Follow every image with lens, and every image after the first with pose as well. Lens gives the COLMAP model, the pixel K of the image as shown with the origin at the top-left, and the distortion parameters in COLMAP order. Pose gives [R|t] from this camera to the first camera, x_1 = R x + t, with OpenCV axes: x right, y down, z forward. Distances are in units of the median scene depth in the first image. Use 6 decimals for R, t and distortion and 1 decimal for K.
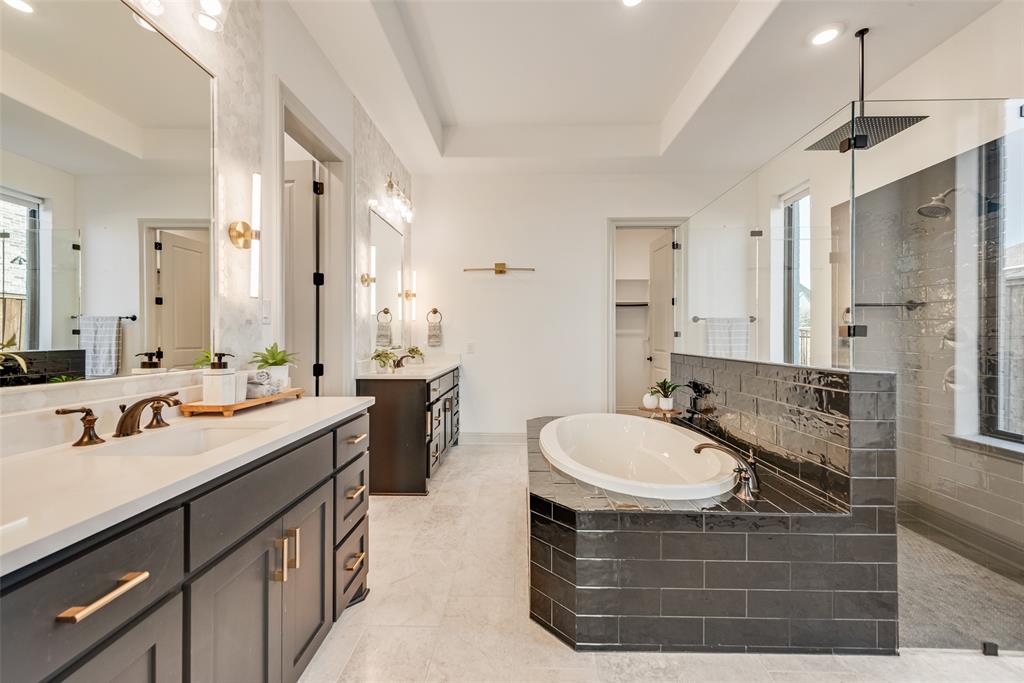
lens RADIAL K [[409.2, 0, 512.7], [0, 409.2, 337.9], [0, 0, 1]] dist [0.013488, -0.003961]
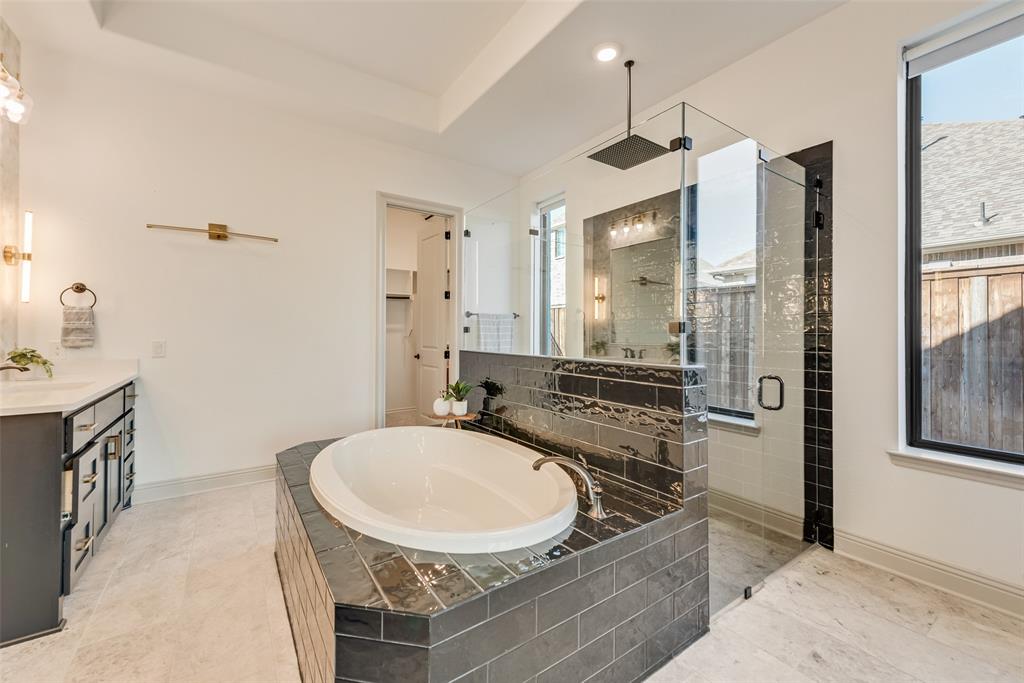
lens RADIAL K [[409.2, 0, 511.9], [0, 409.2, 329.1], [0, 0, 1]] dist [0.013488, -0.003961]
pose [[0.805856, 0.006088, 0.592080, -0.055650], [-0.000411, 0.999953, -0.009722, -0.001007], [-0.592111, 0.007591, 0.805821, 0.208332]]
